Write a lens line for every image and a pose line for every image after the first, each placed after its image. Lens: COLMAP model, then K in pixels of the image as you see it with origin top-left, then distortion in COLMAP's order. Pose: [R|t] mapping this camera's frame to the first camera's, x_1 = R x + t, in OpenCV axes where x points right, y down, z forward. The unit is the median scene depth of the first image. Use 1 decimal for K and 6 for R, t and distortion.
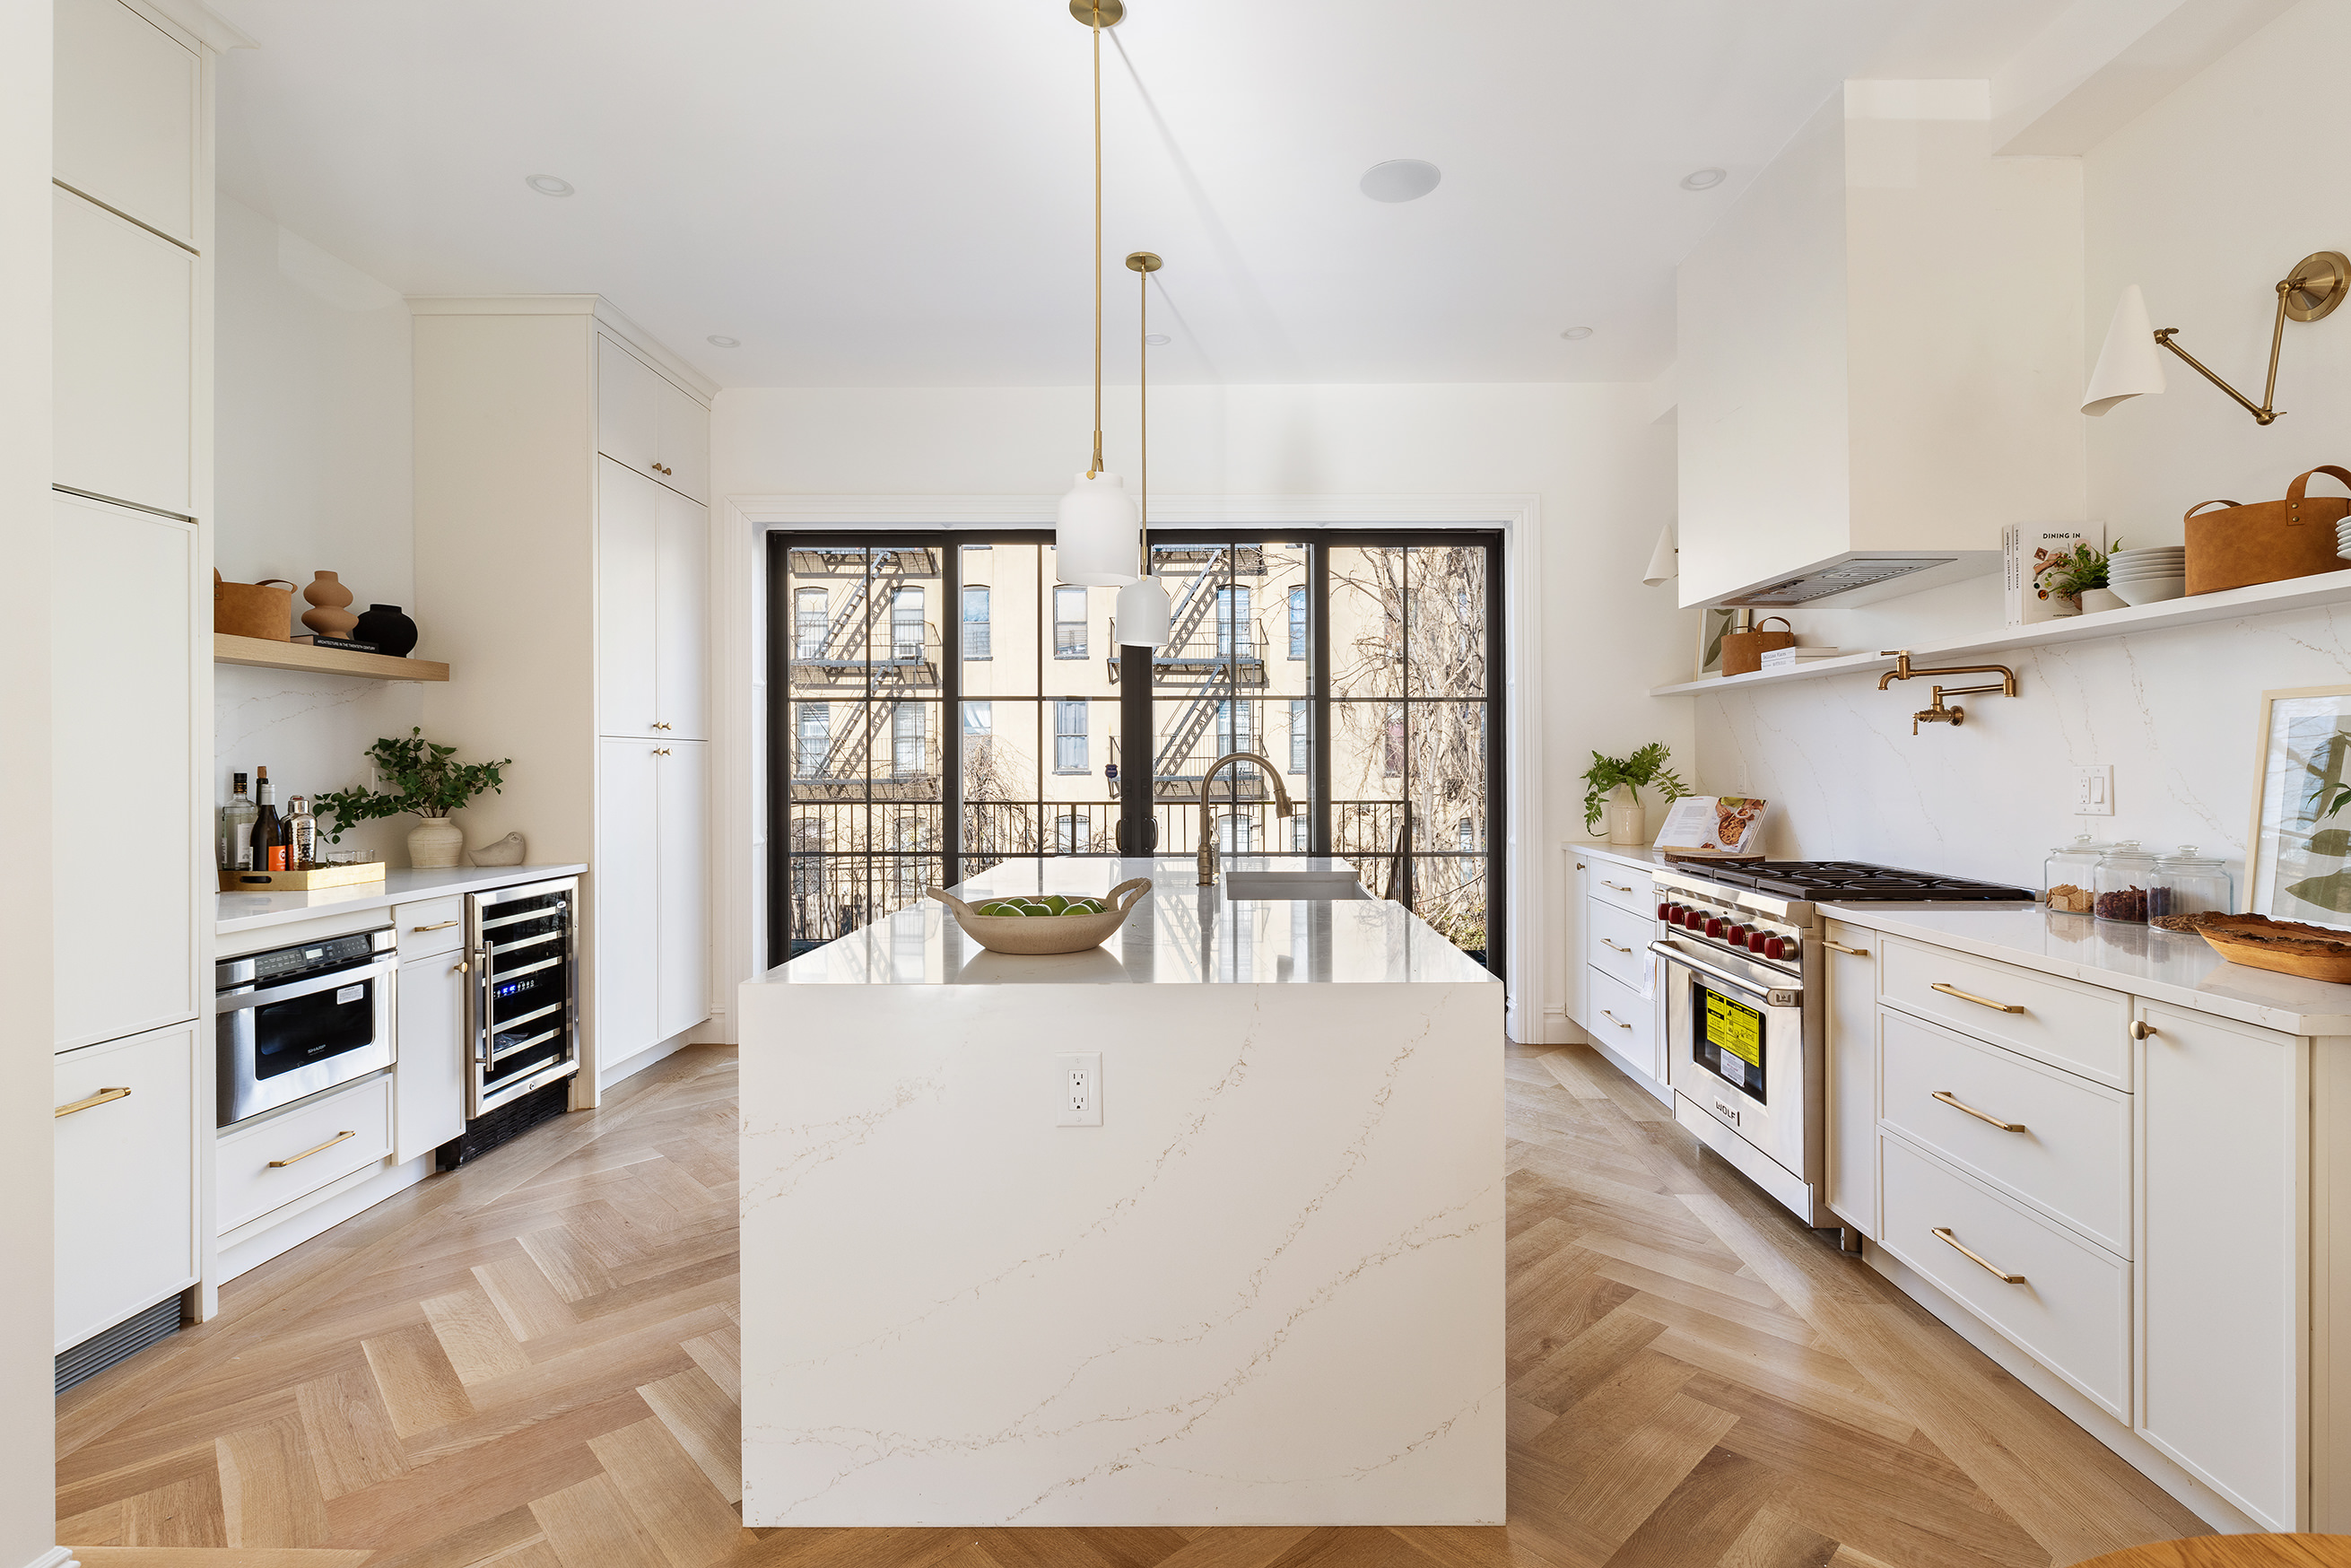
lens RADIAL K [[1164.4, 0, 1226.8], [0, 1164.4, 751.1], [0, 0, 1]] dist [-0.003257, -0.000310]
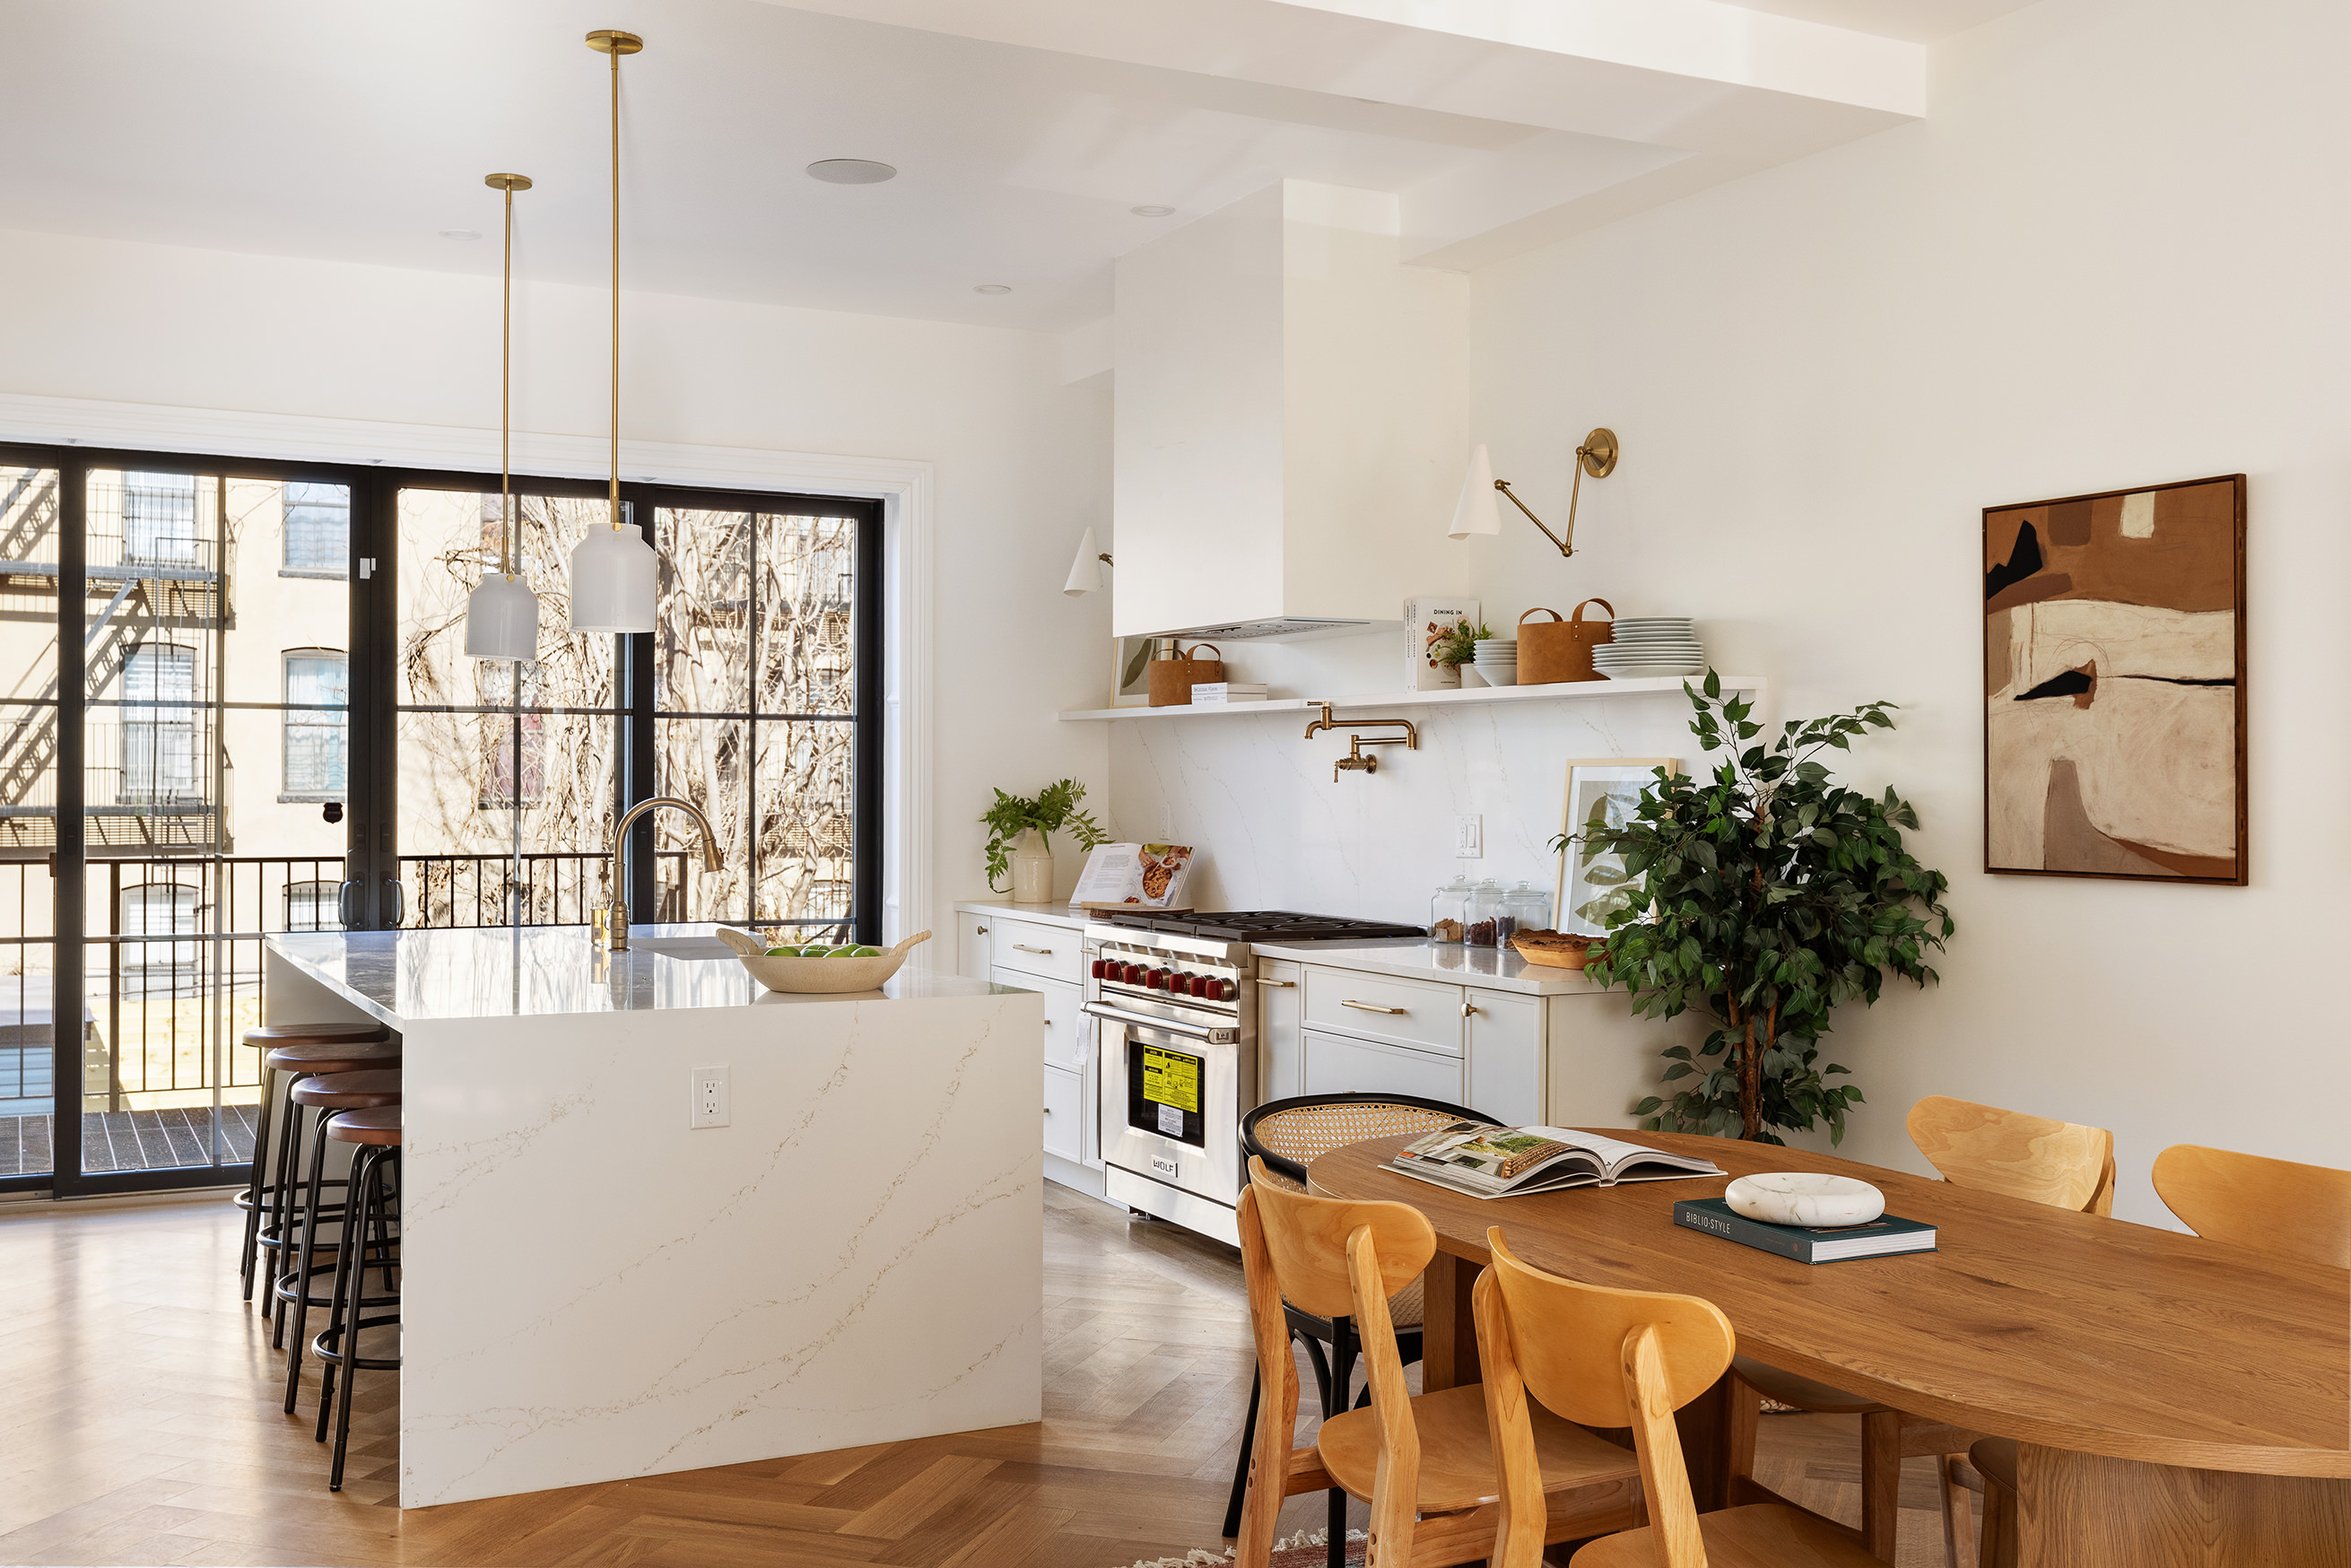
lens RADIAL K [[2306.9, 0, 1175.9], [0, 2306.9, 782.7], [0, 0, 1]] dist [0.000542, 0.000000]
pose [[0.897669, 0.004732, 0.440645, -0.444963], [-0.010079, 0.999901, 0.009795, -0.033143], [-0.440555, -0.013234, 0.897628, -0.788576]]
